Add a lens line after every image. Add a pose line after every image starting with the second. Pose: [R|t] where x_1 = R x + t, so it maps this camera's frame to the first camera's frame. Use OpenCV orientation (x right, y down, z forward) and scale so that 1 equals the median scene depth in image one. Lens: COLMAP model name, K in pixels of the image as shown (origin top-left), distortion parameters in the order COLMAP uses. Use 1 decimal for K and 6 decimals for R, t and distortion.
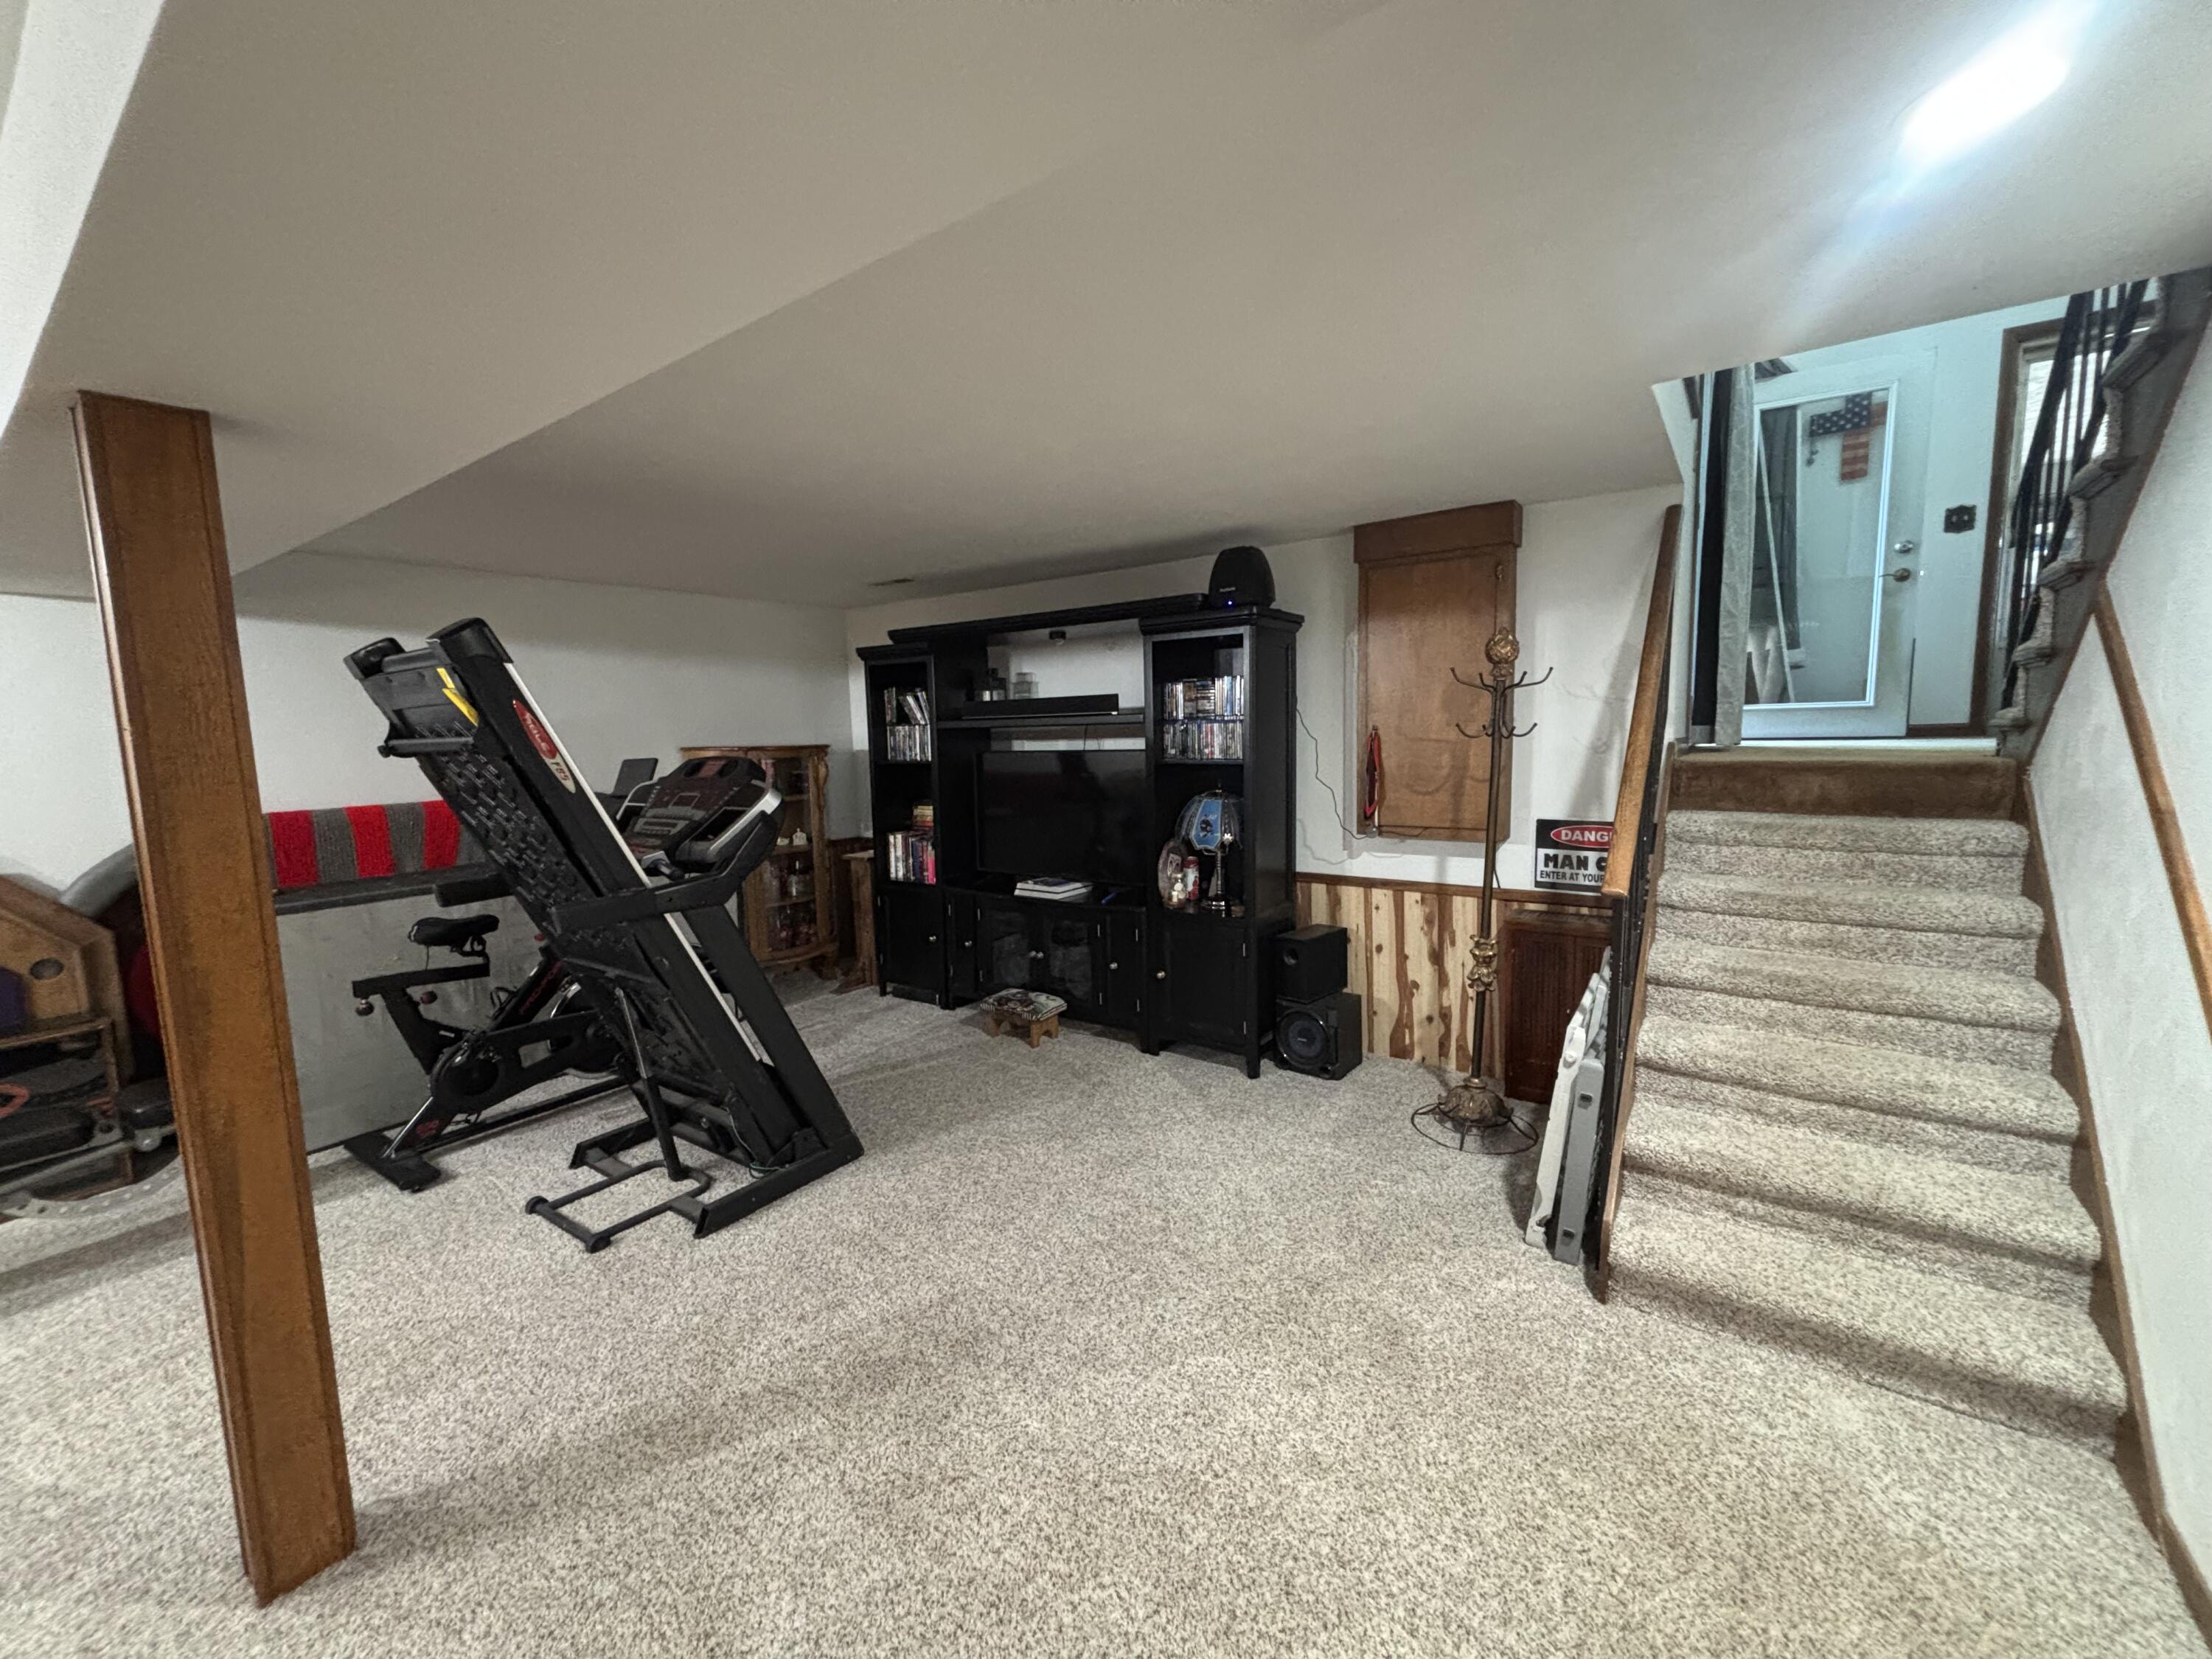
lens RADIAL K [[887.9, 0, 1095.5], [0, 887.9, 818.0], [0, 0, 1]] dist [0.001205, -0.000510]
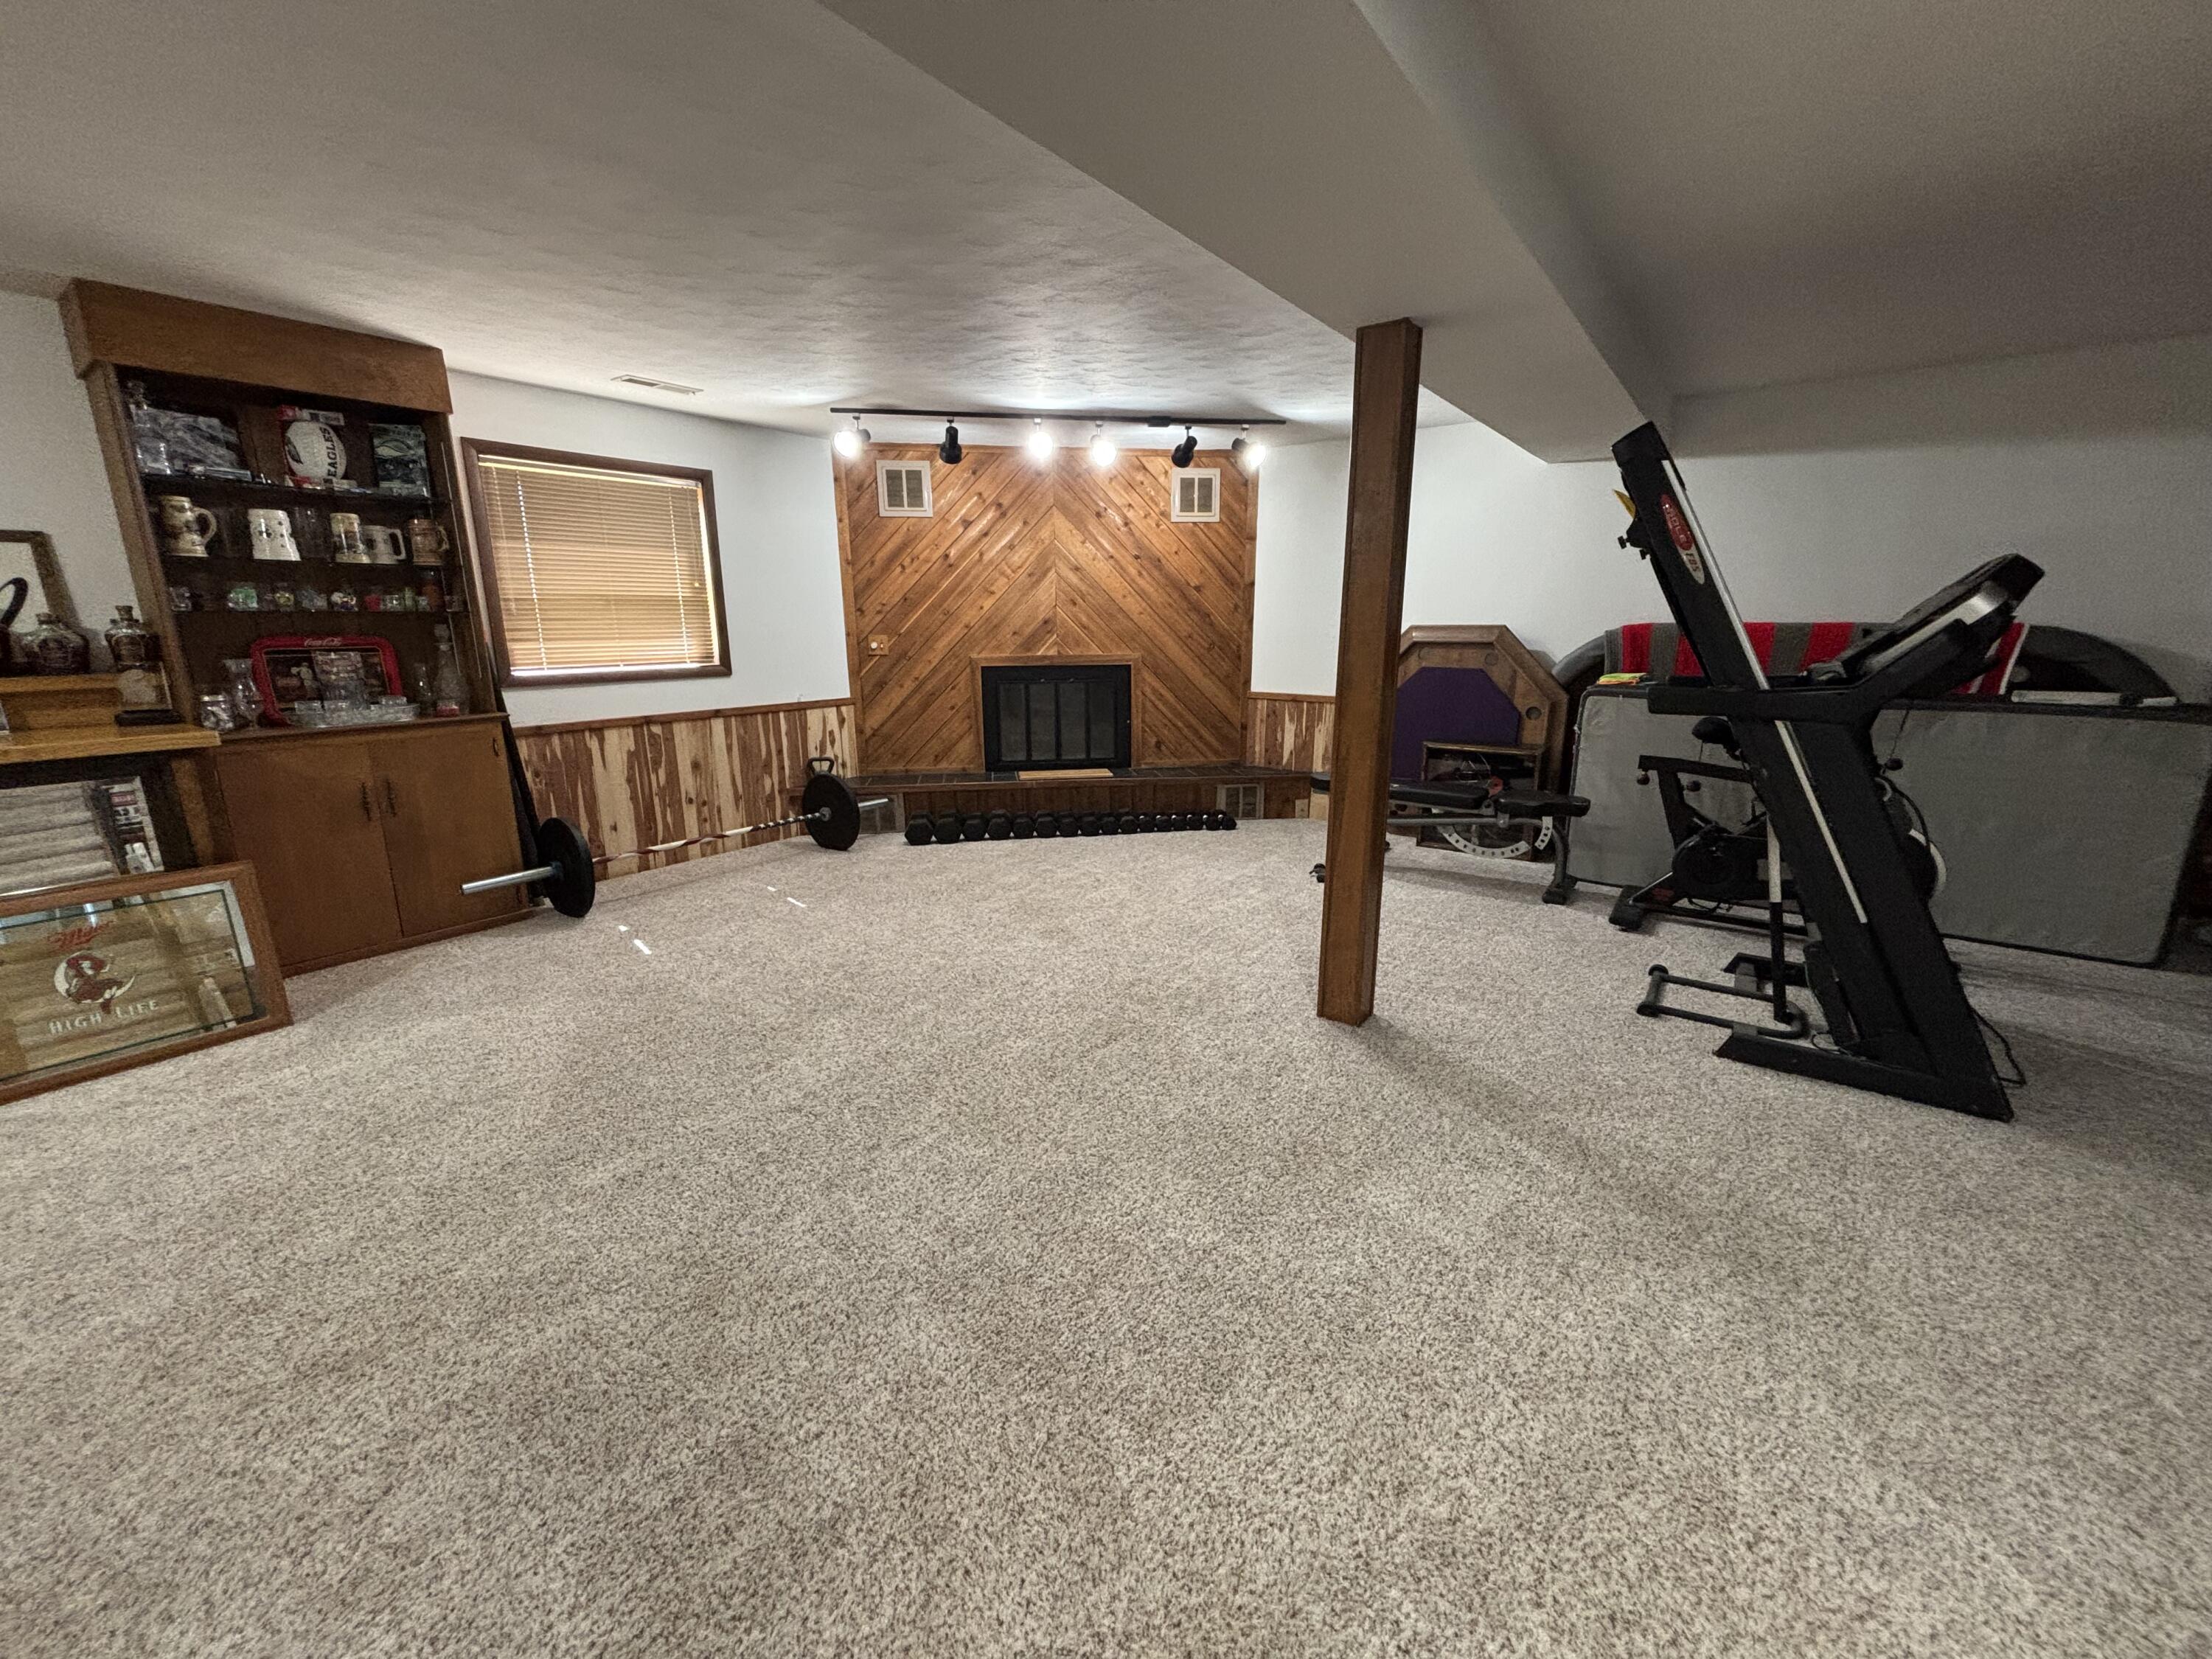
lens RADIAL K [[887.9, 0, 1106.5], [0, 887.9, 826.2], [0, 0, 1]] dist [0.001205, -0.000510]
pose [[-0.010292, 0.252582, -0.967521, 0.384972], [-0.099594, 0.962502, 0.252331, 0.040451], [0.994975, 0.098956, 0.015250, 0.246457]]
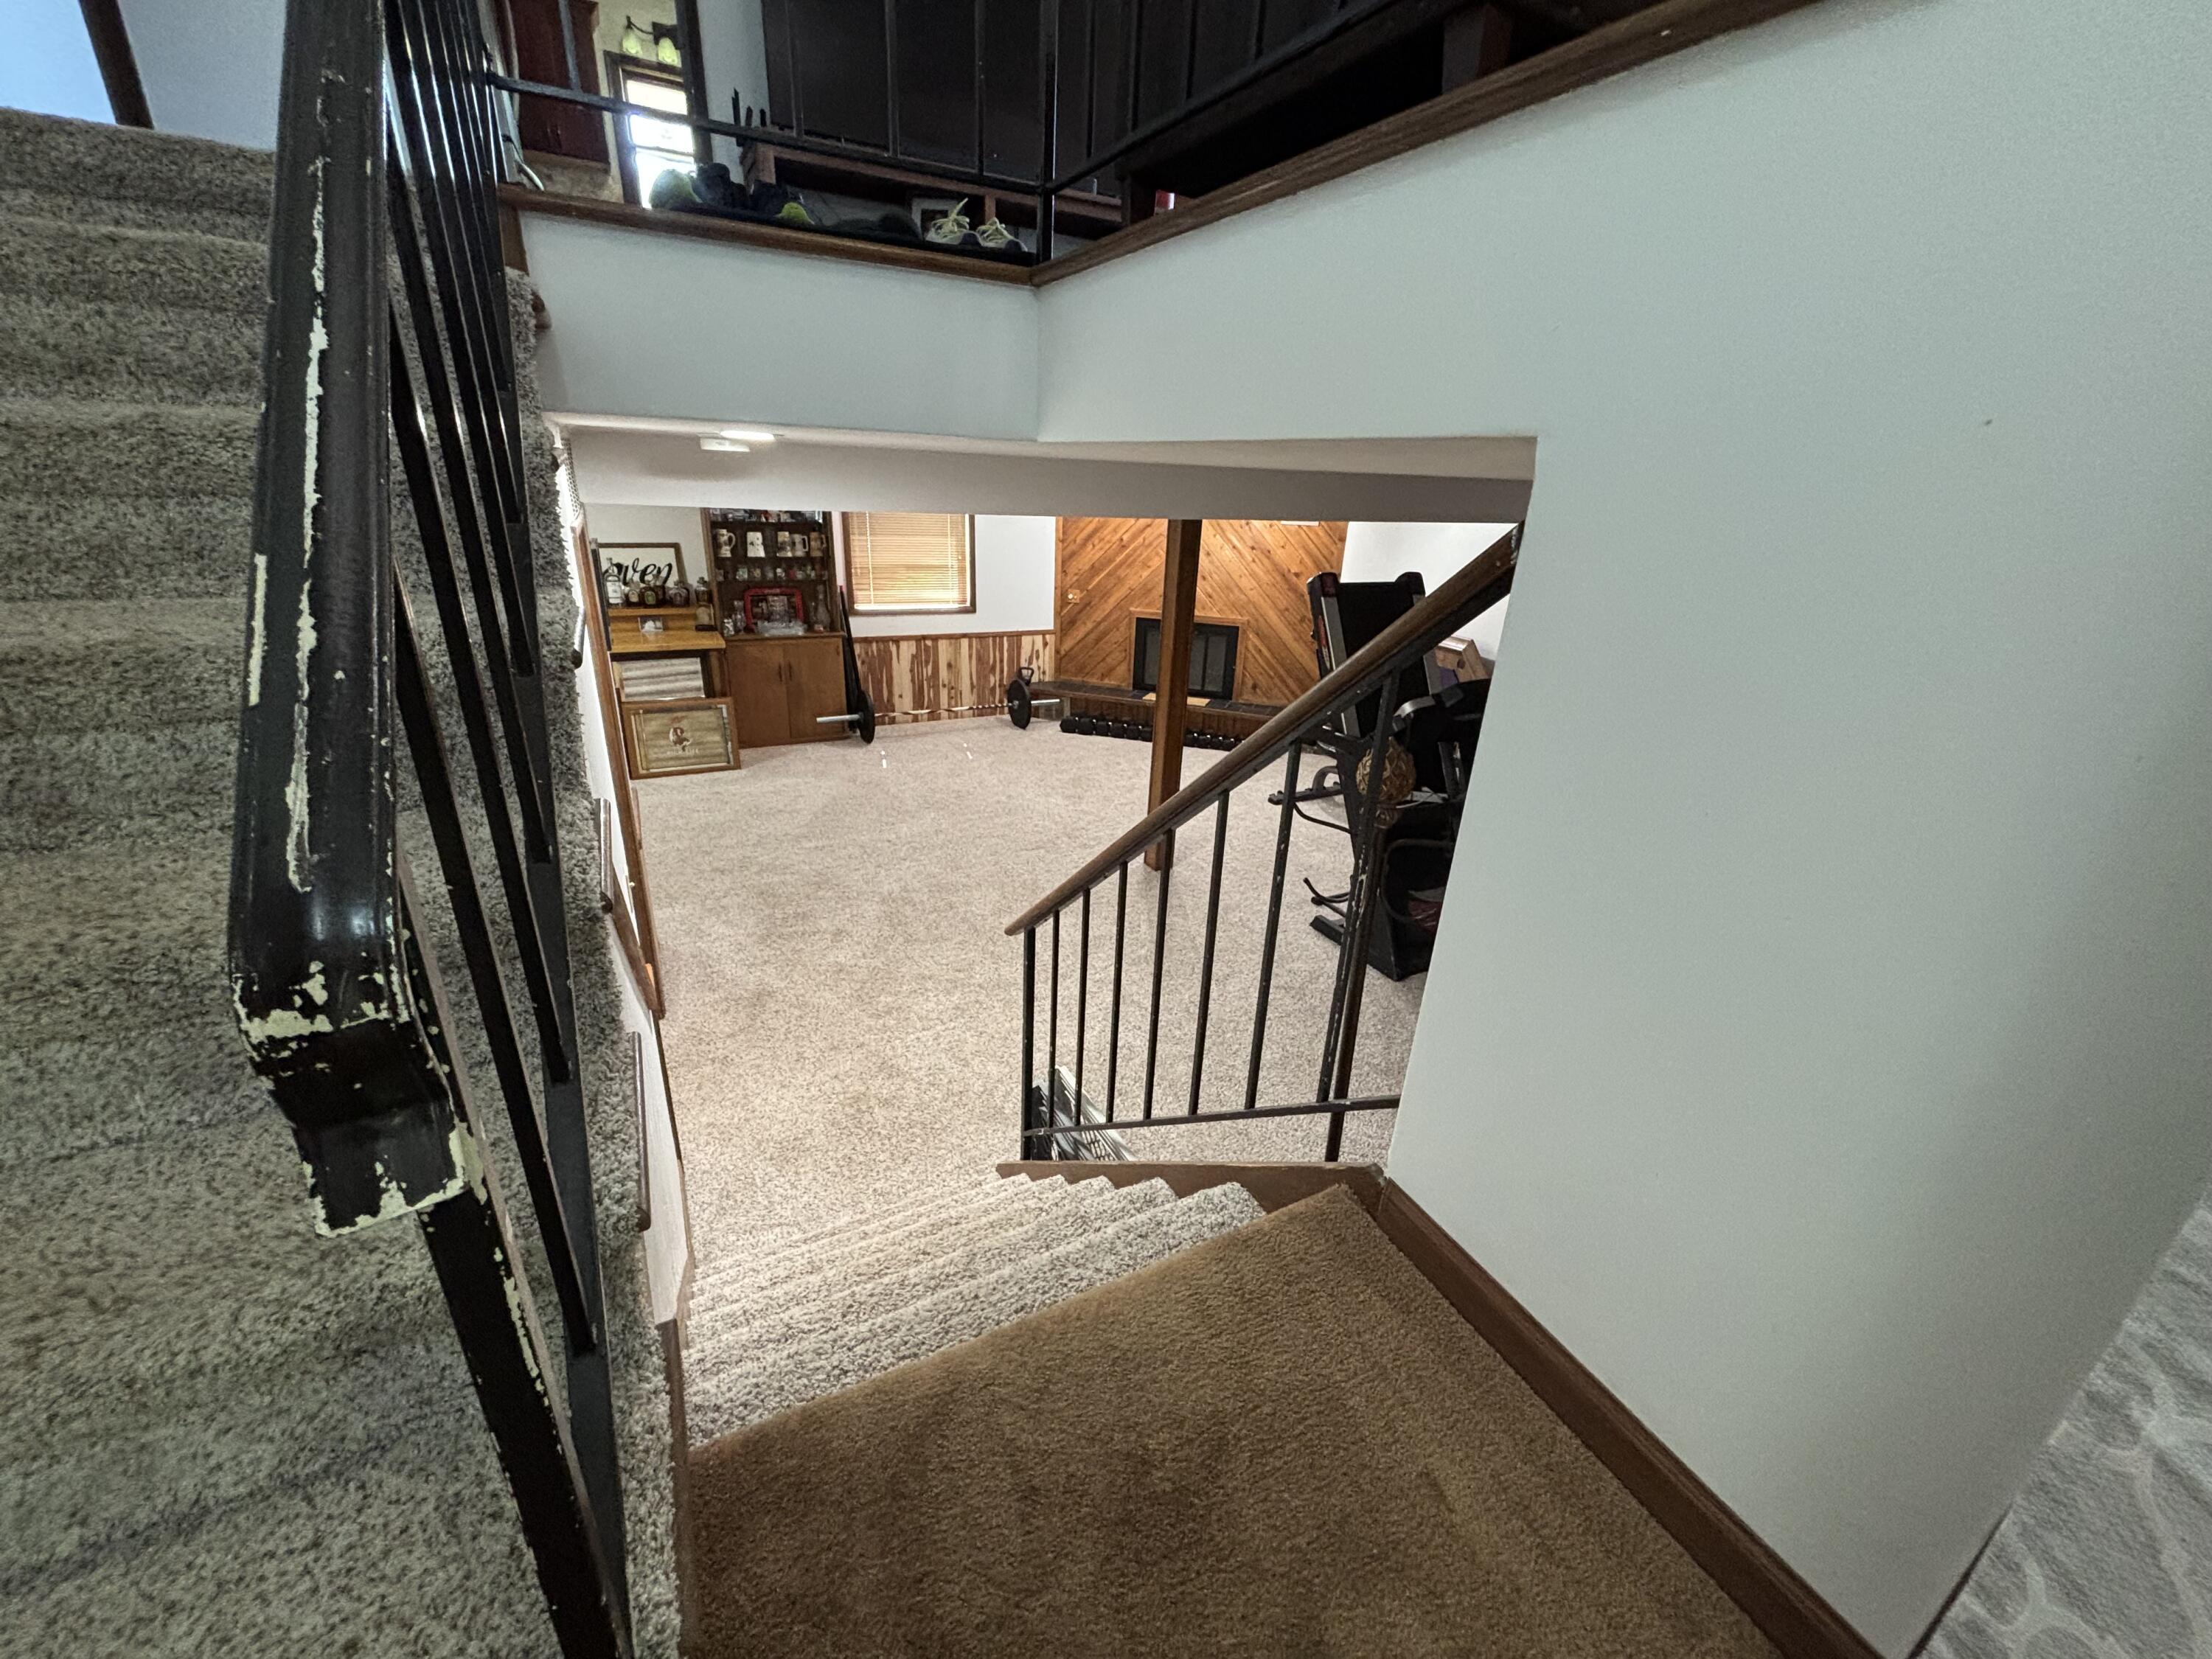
lens RADIAL K [[887.9, 0, 1116.9], [0, 887.9, 830.6], [0, 0, 1]] dist [0.001205, -0.000510]
pose [[-0.442700, 0.340724, -0.829412, 0.995549], [-0.126814, 0.891903, 0.434082, -0.367684], [0.887657, 0.297349, -0.351637, 1.060661]]
